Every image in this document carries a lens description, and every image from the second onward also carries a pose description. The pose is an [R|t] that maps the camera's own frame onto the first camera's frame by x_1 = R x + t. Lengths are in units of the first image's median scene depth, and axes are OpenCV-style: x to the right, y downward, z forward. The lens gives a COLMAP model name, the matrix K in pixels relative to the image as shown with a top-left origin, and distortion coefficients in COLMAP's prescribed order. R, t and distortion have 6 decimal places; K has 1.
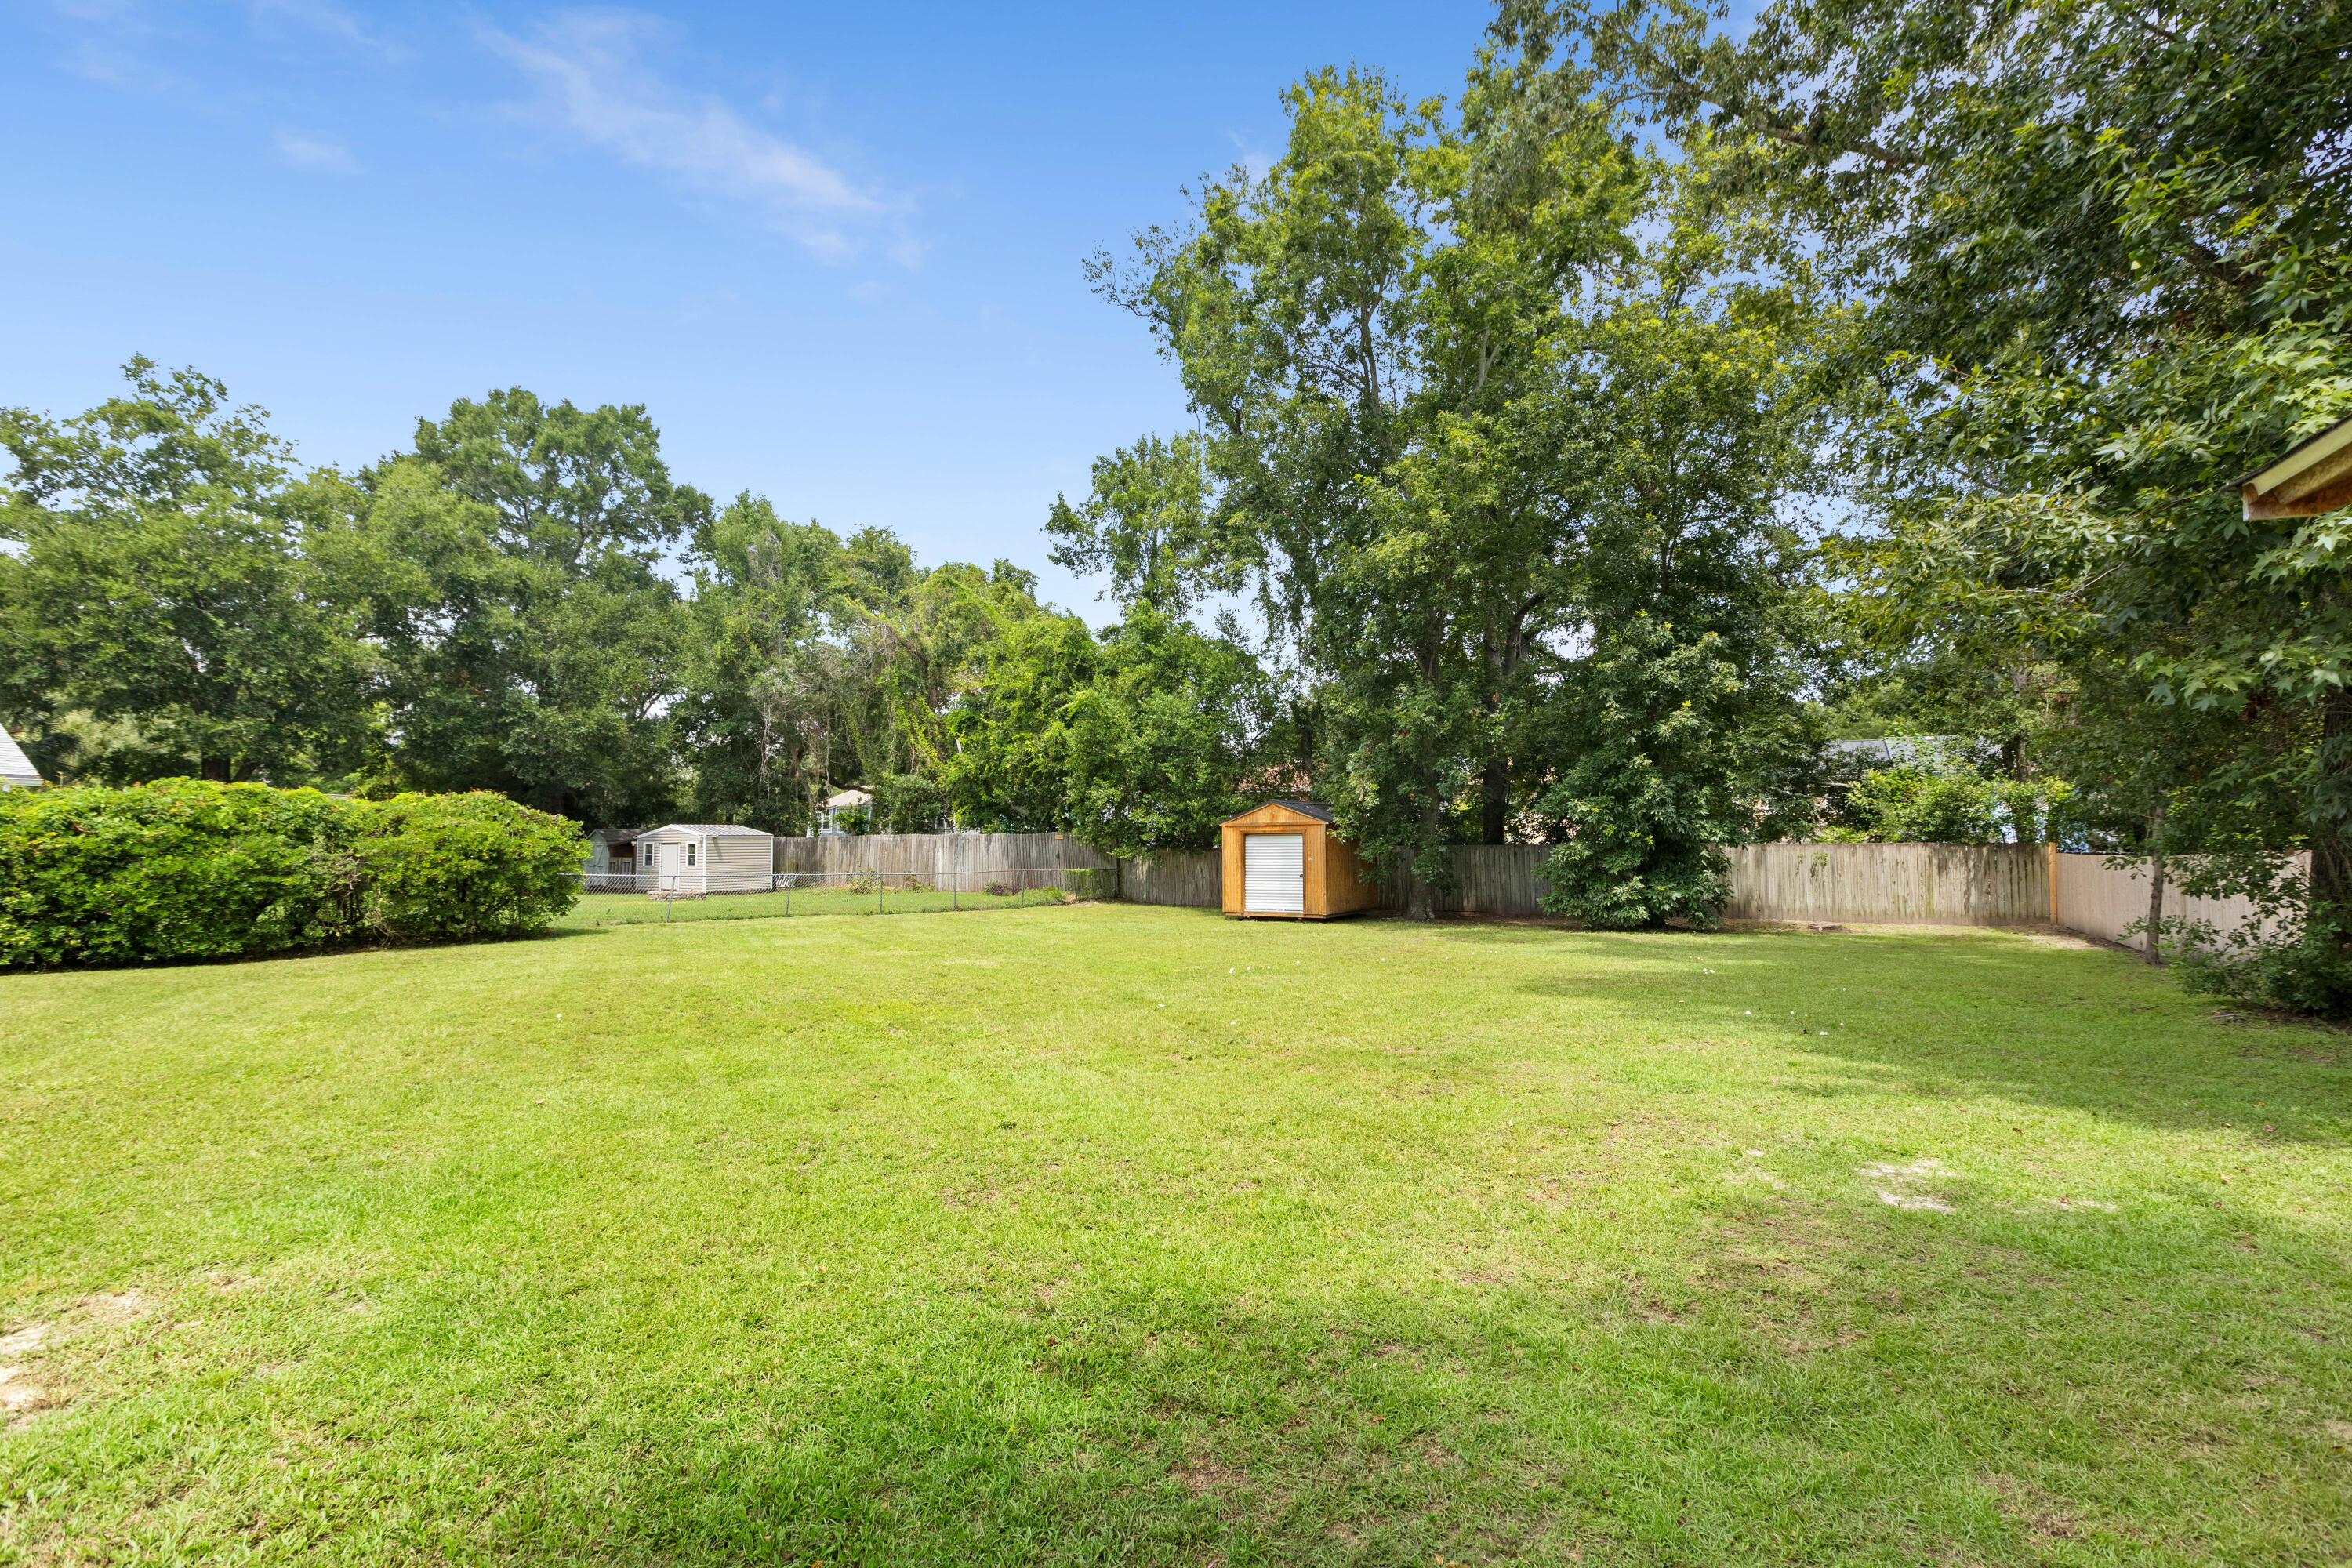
lens RADIAL K [[1087.1, 0, 1180.8], [0, 1087.1, 794.9], [0, 0, 1]] dist [0.000356, 0.000080]
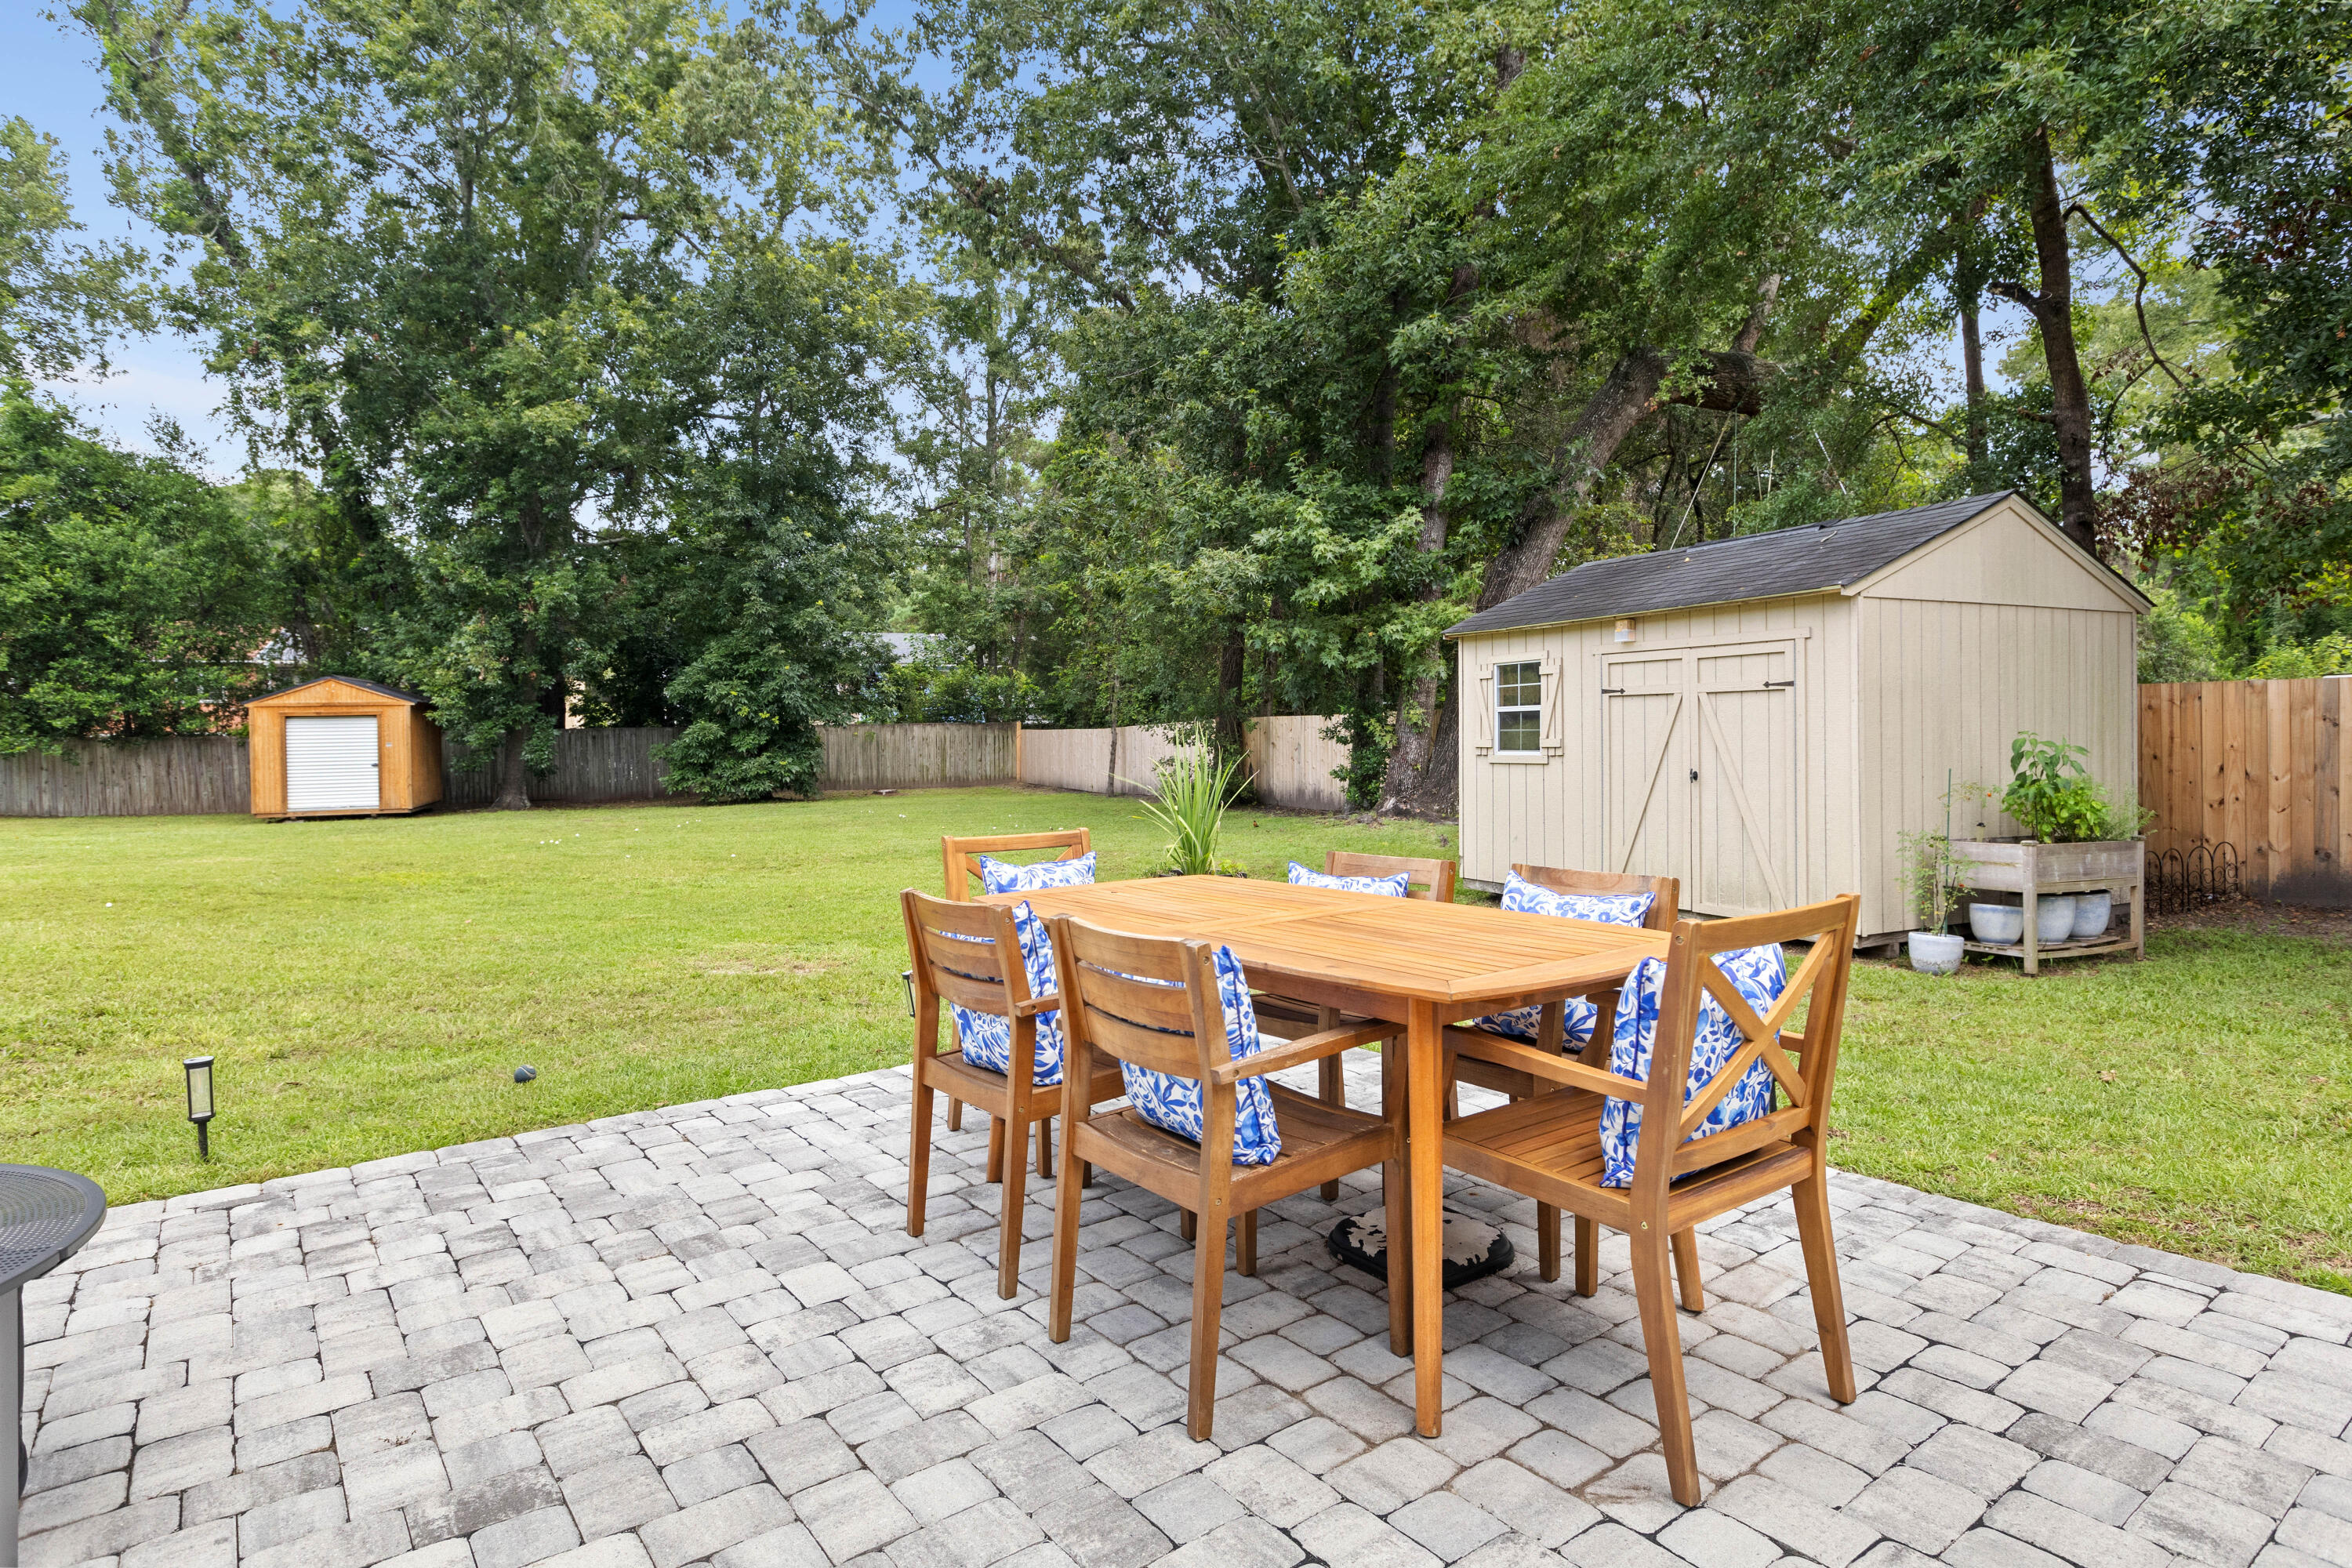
lens RADIAL K [[1284.4, 0, 1185.2], [0, 1284.4, 791.9], [0, 0, 1]] dist [0.001611, 0.003177]
pose [[0.600618, -0.047847, 0.798103, -0.321749], [-0.022598, 0.996793, 0.076765, 0.003130], [-0.799216, -0.064142, 0.597611, -0.120751]]
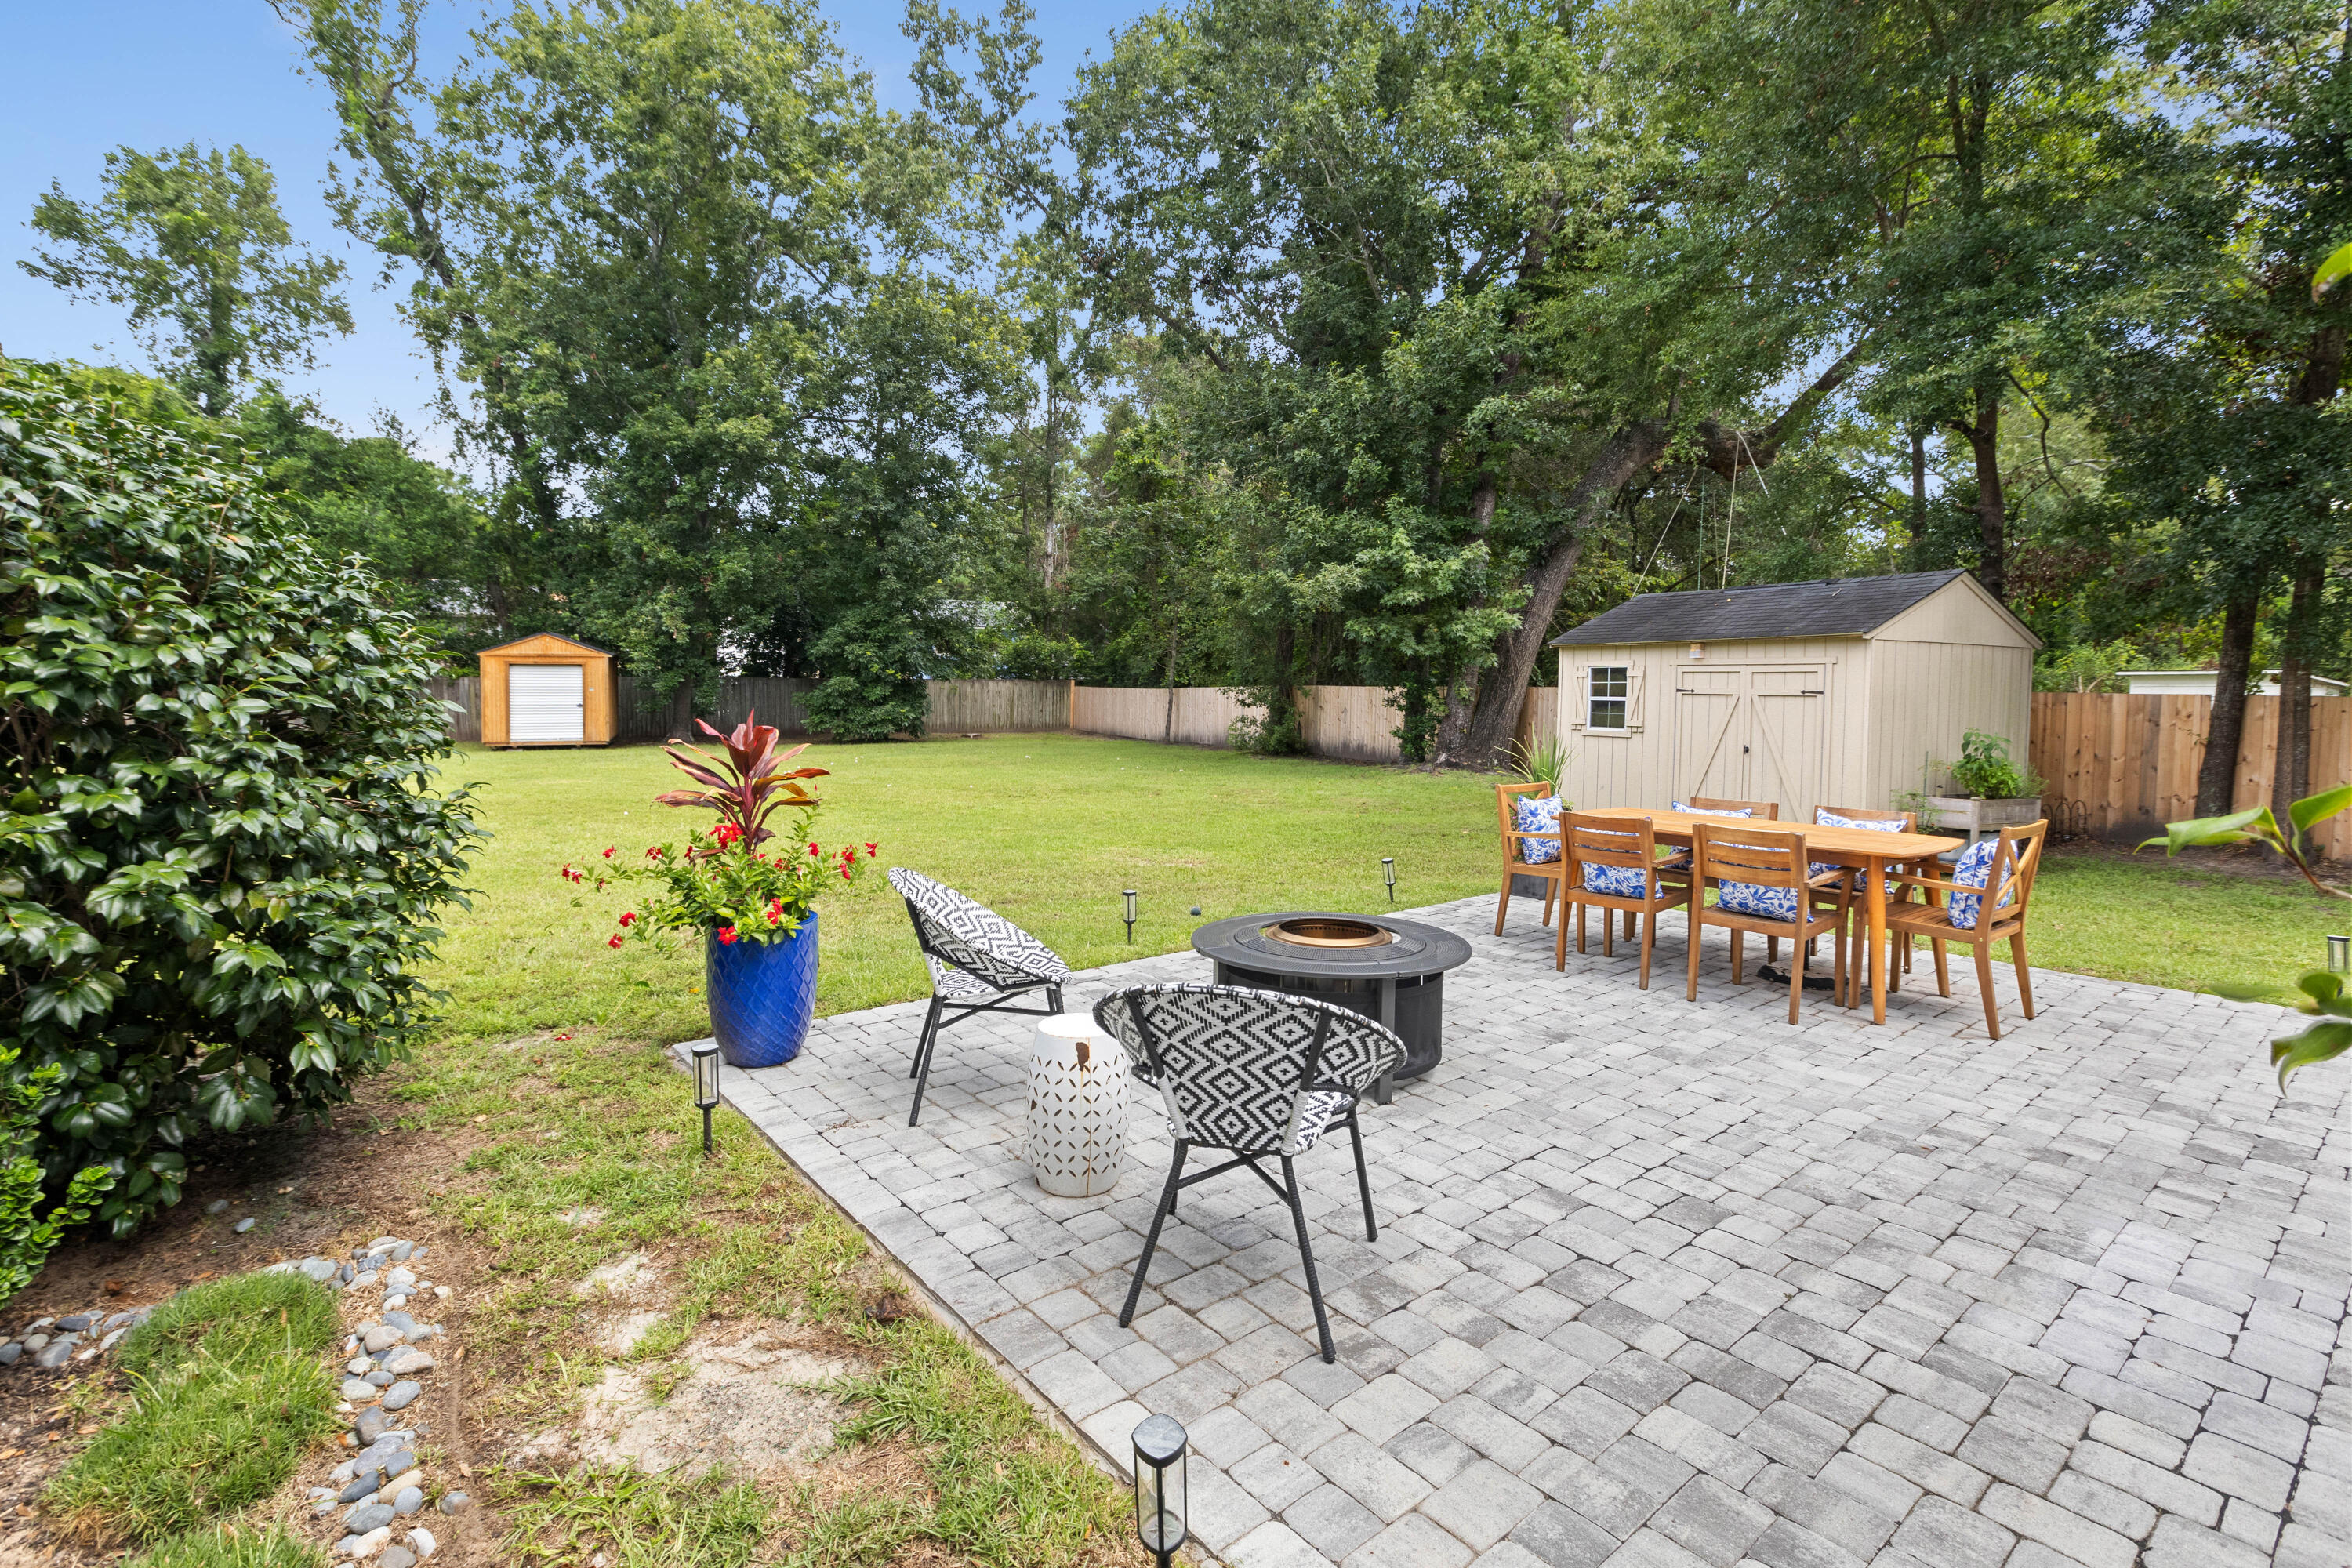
lens RADIAL K [[1115.6, 0, 1174.4], [0, 1115.6, 771.7], [0, 0, 1]] dist [0.002867, 0.001326]
pose [[0.572601, -0.059733, 0.817655, -0.456306], [-0.048505, 0.993127, 0.106520, -0.005131], [-0.818398, -0.100654, 0.565768, -0.093206]]
